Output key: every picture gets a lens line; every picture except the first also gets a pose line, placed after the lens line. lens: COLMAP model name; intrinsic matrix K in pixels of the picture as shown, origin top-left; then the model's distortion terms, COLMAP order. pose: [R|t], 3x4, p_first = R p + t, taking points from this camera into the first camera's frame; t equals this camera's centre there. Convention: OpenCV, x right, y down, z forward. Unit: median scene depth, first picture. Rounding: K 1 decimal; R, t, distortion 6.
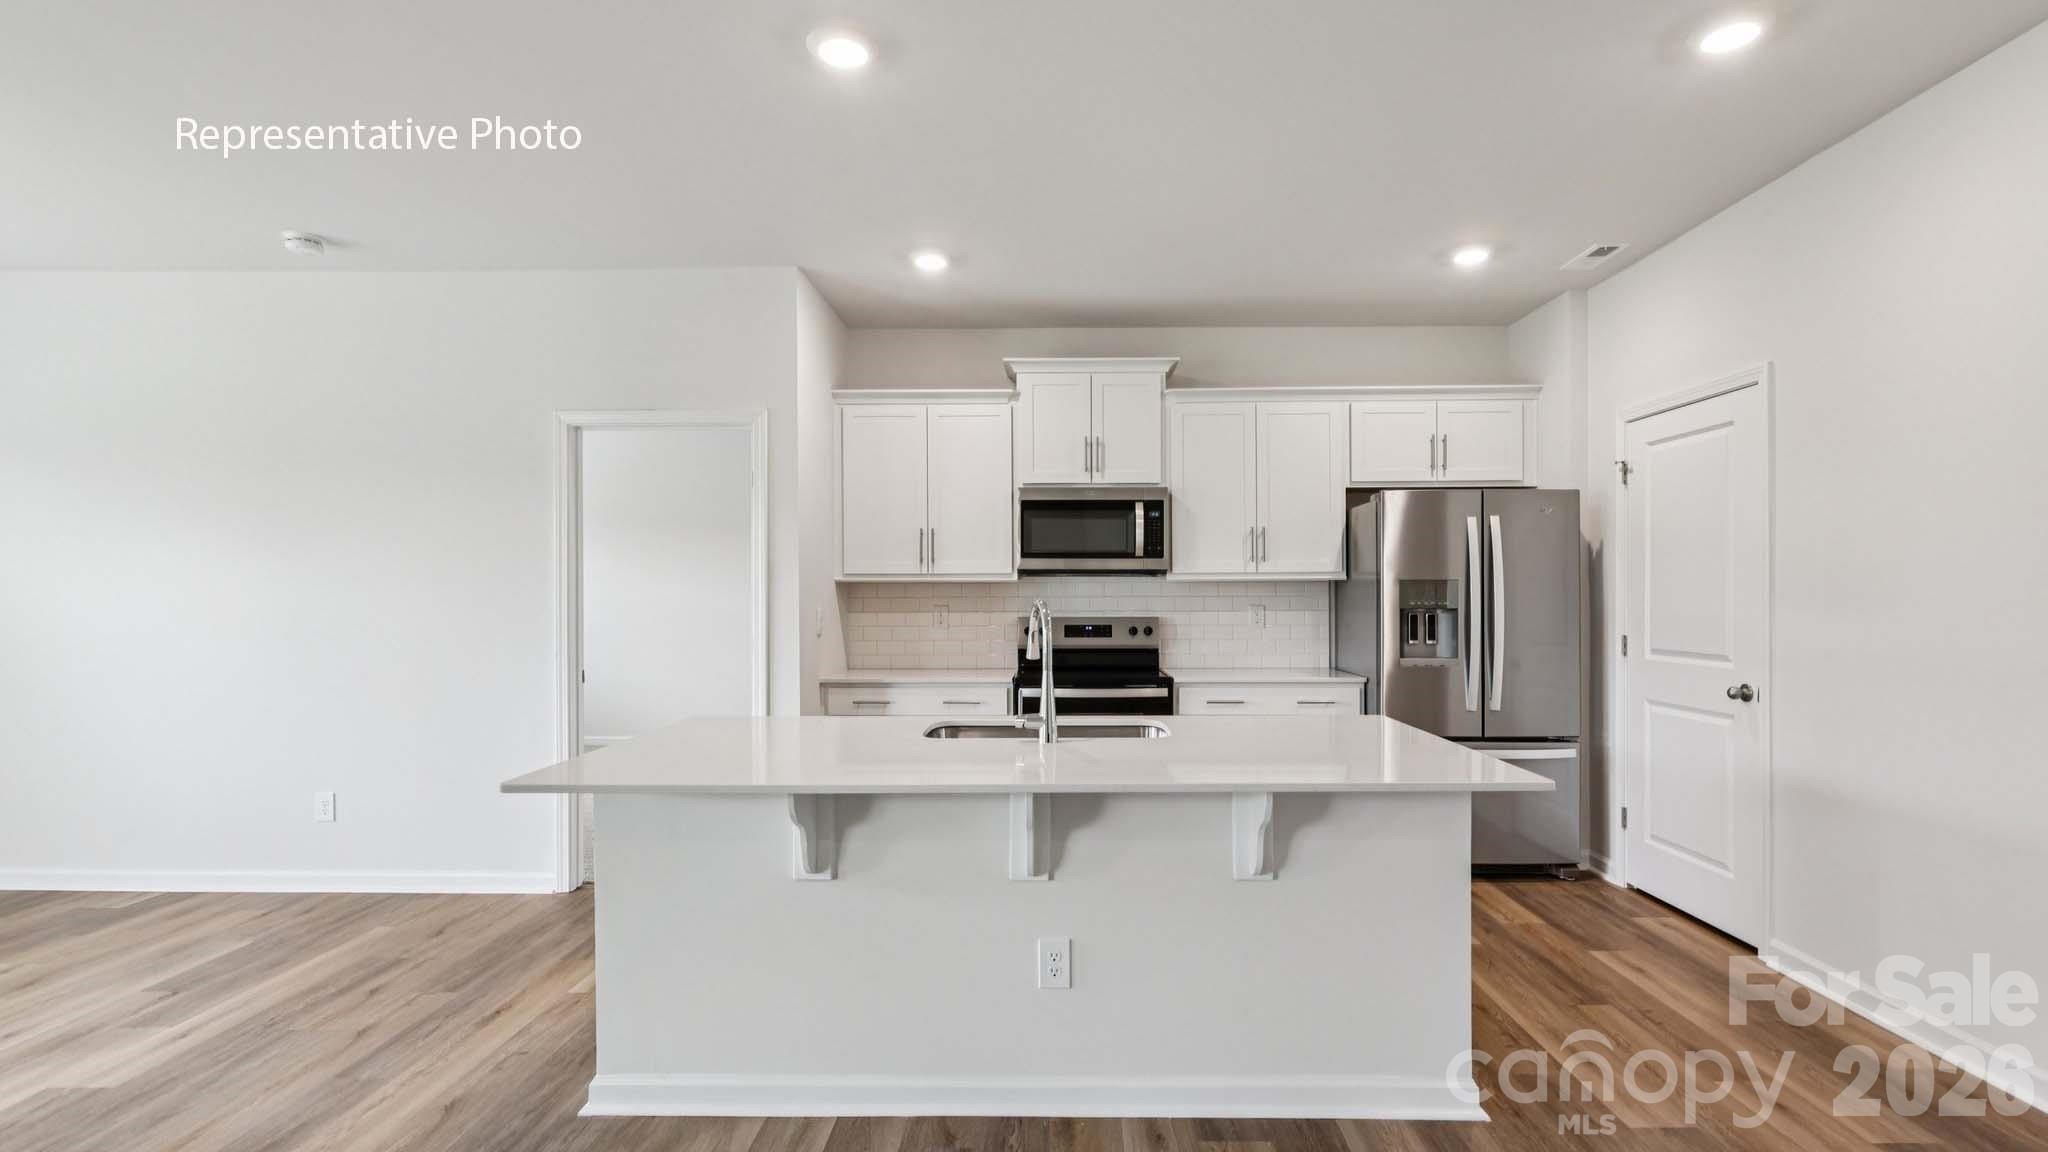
lens RADIAL K [[964.2, 0, 1051.3], [0, 964.2, 591.0], [0, 0, 1]] dist [-0.001240, 0.000098]
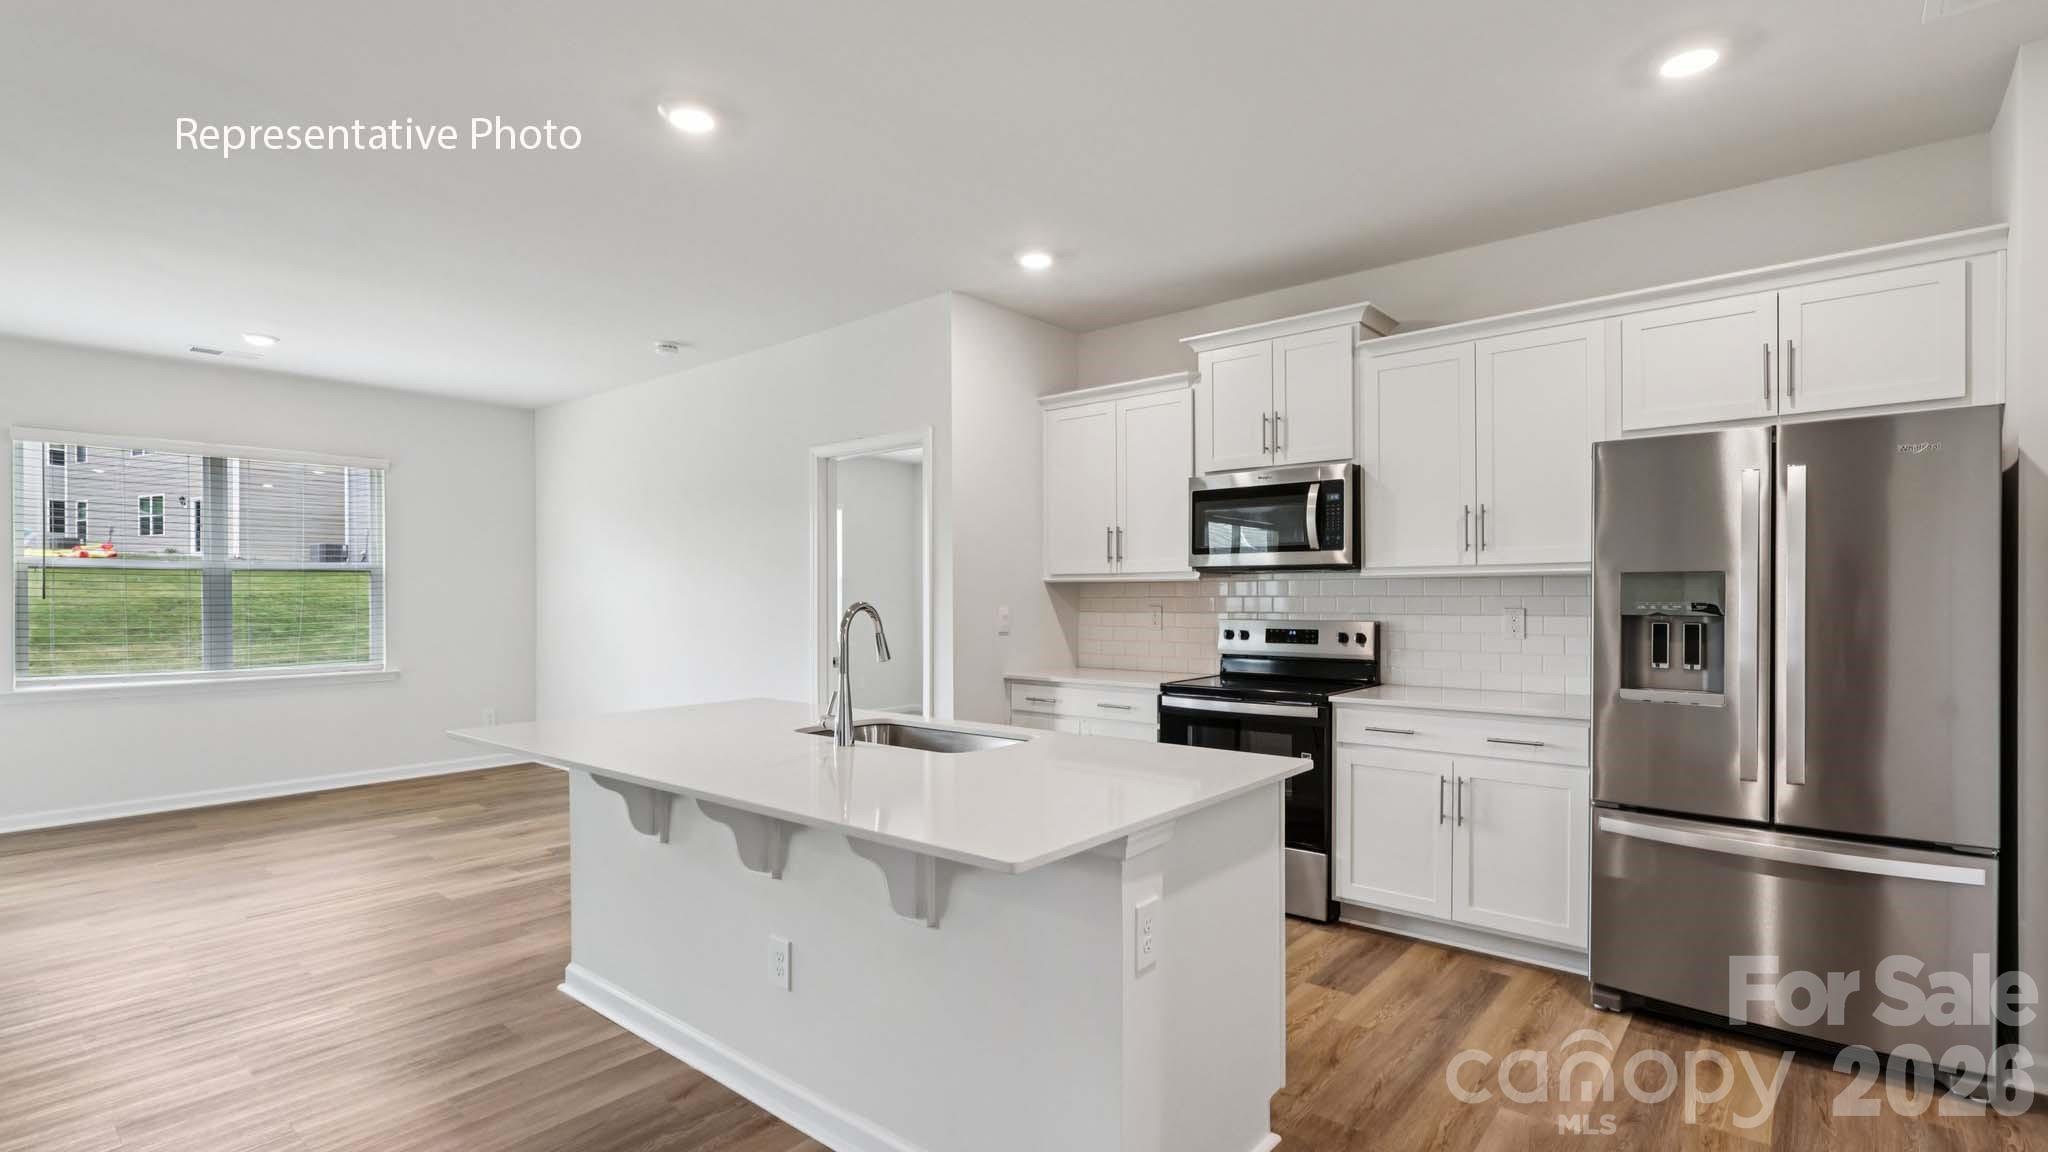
lens RADIAL K [[953.9, 0, 1018.7], [0, 953.9, 587.1], [0, 0, 1]] dist [0.002152, 0.000144]
pose [[0.770072, -0.005775, -0.637930, 0.419026], [0.004961, 0.999983, -0.003064, -0.001248], [0.637937, -0.000805, 0.770088, 0.195971]]
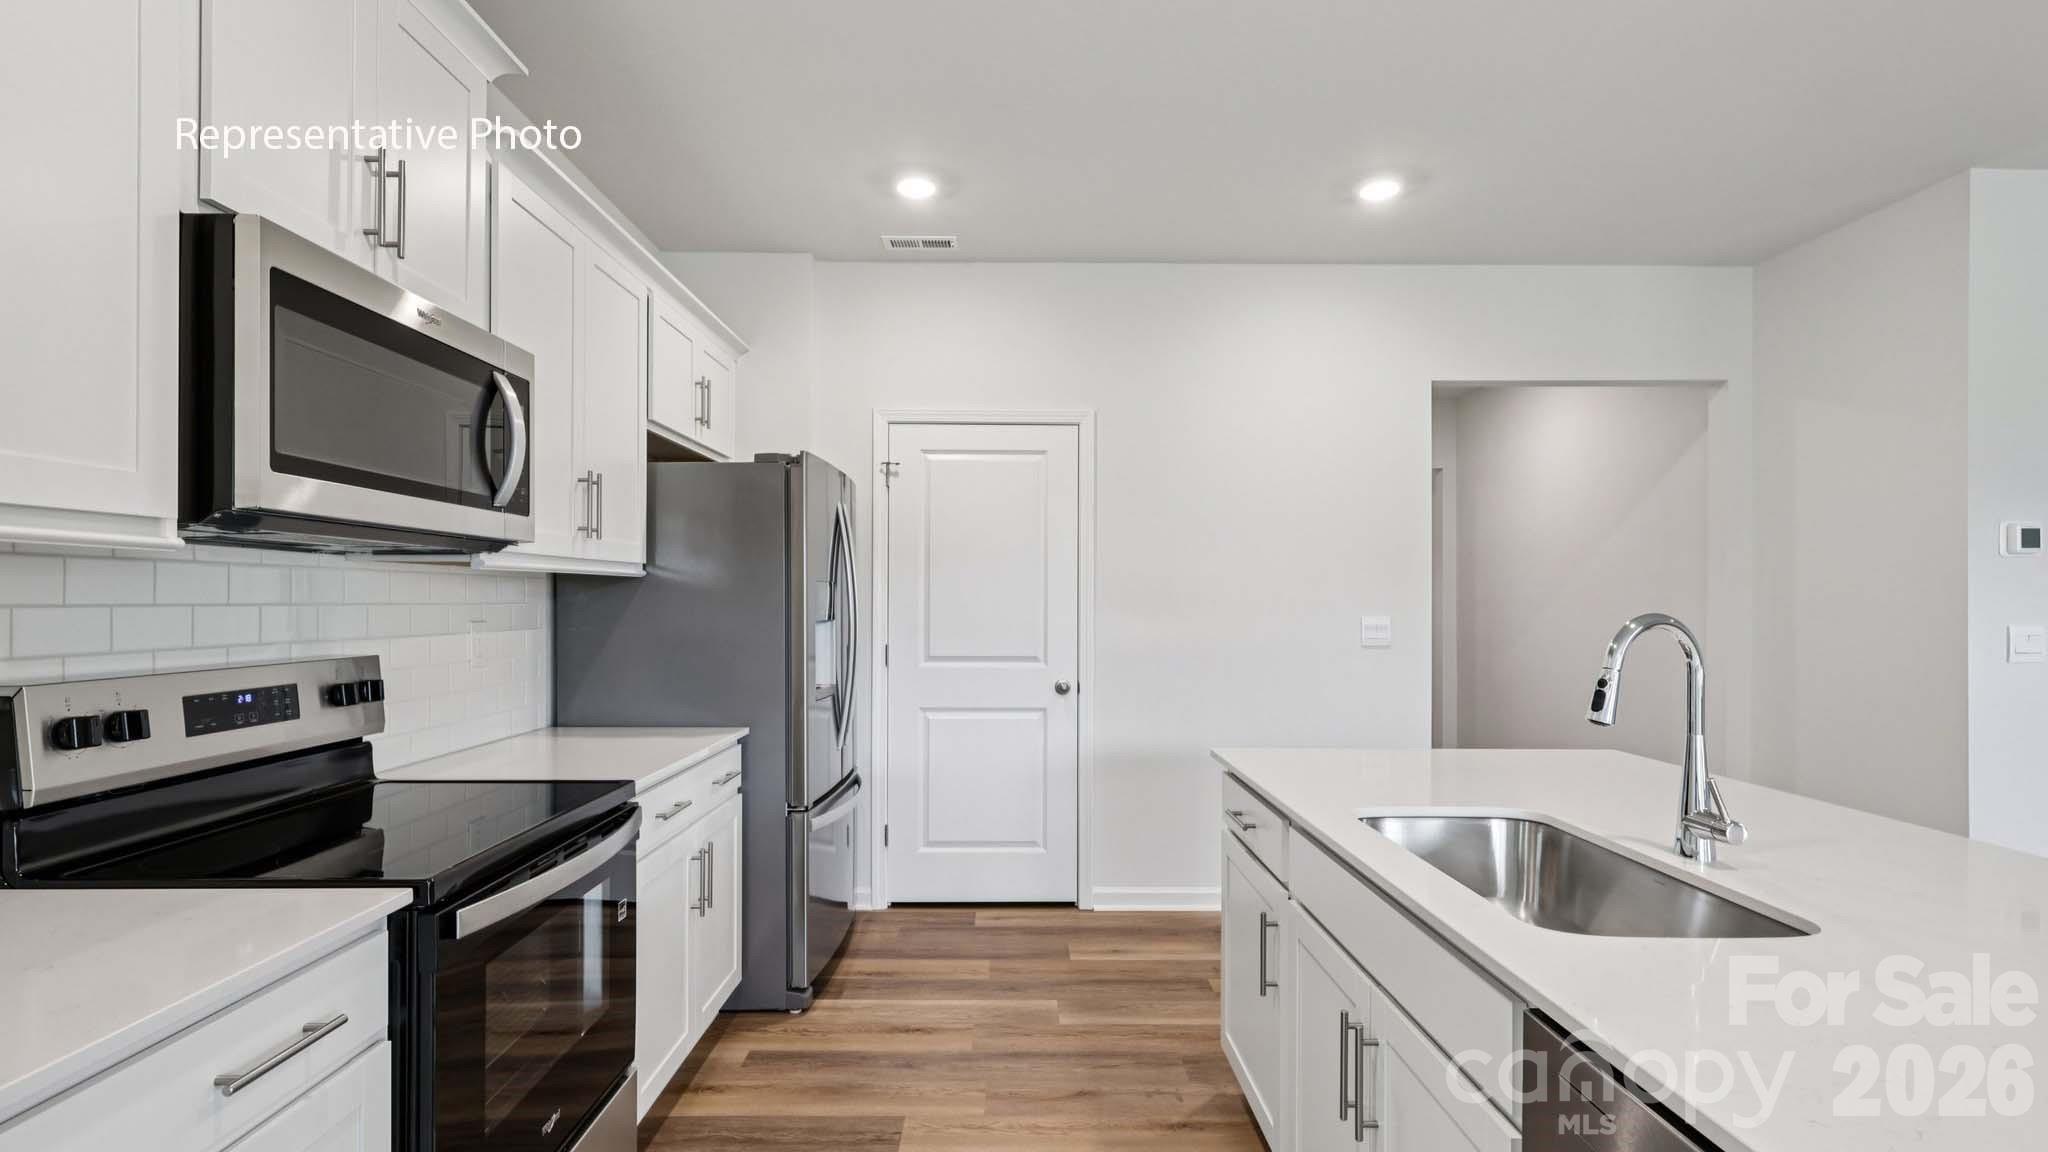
lens RADIAL K [[958.6, 0, 1024.5], [0, 958.6, 600.0], [0, 0, 1]] dist [0.000913, 0.000214]
pose [[-0.028425, 0.002303, 0.999593, -0.318079], [-0.010659, 0.999940, -0.002607, 0.002397], [-0.999539, -0.010729, -0.028399, 0.784901]]
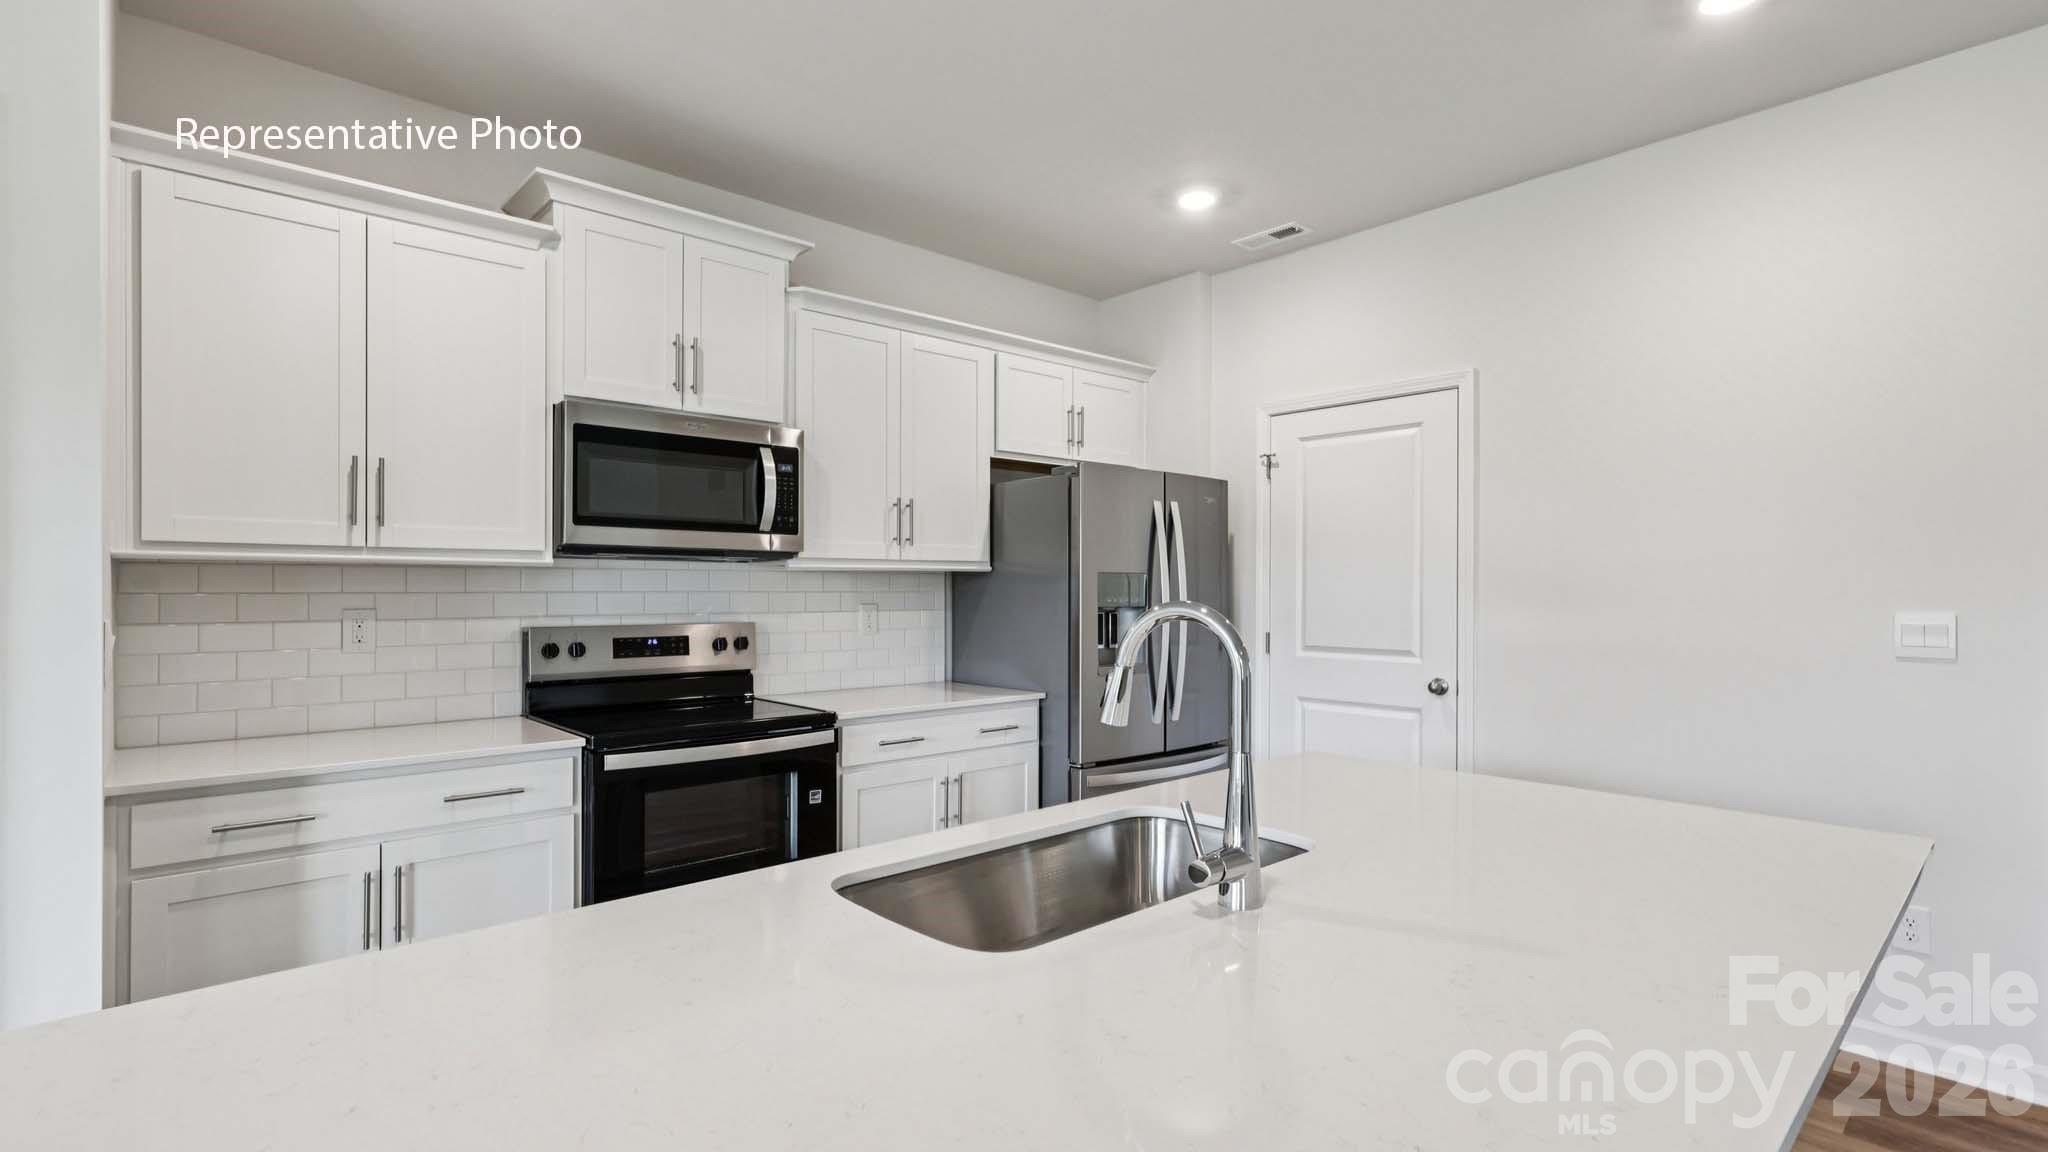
lens RADIAL K [[953.9, 0, 1018.7], [0, 953.9, 587.1], [0, 0, 1]] dist [0.002152, 0.000144]
pose [[0.733233, 0.004106, 0.679965, -0.221261], [-0.007113, 0.999973, 0.001632, 0.000047], [-0.679941, -0.006033, 0.733242, 0.405406]]
